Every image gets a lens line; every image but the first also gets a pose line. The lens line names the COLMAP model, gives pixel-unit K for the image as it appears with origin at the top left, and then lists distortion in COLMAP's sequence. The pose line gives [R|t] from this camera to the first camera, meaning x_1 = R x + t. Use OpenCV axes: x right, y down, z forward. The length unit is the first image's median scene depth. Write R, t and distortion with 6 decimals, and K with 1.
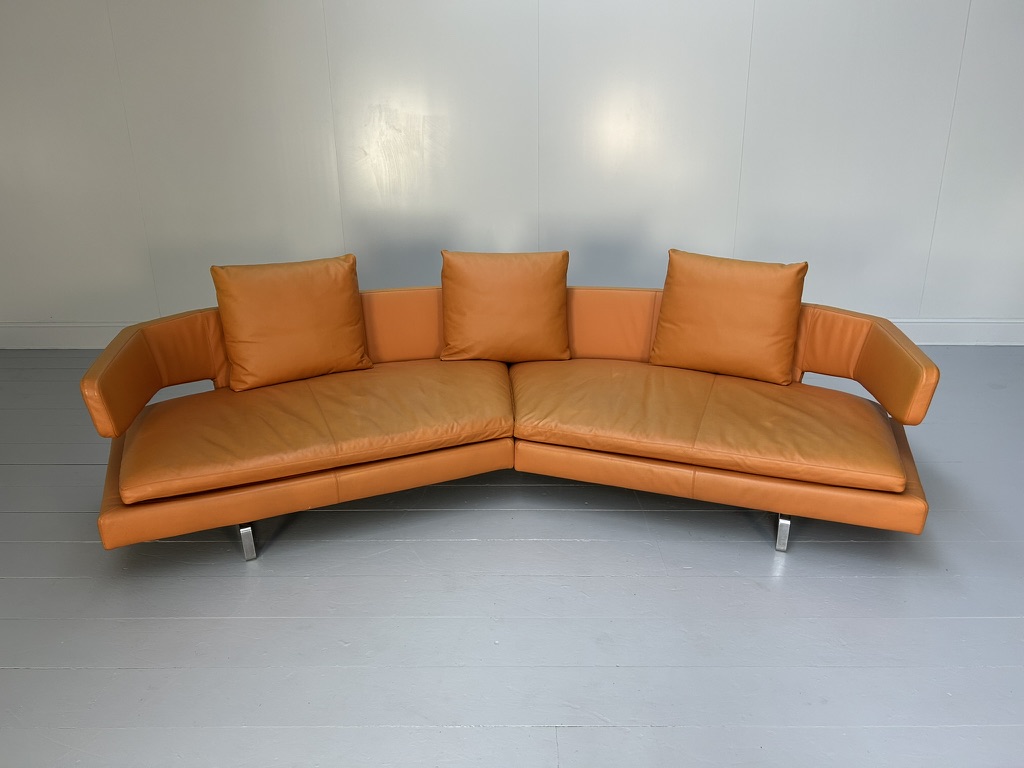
lens RADIAL K [[759.9, 0, 515.6], [0, 759.9, 382.2], [0, 0, 1]] dist [0.068531, -0.061324]
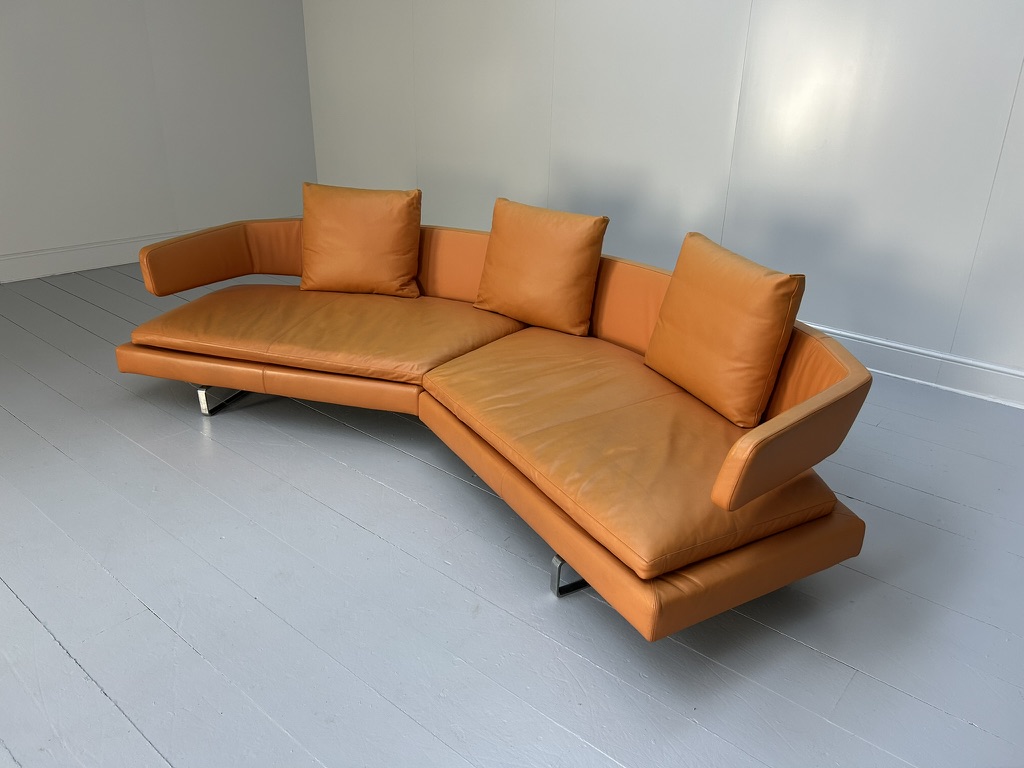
lens RADIAL K [[759.9, 0, 512.8], [0, 759.9, 382.2], [0, 0, 1]] dist [0.068531, -0.061324]
pose [[0.763825, 0.272214, -0.585210, 0.630624], [-0.237572, 0.961628, 0.137224, -0.092994], [0.600109, 0.034214, 0.799186, 0.249220]]
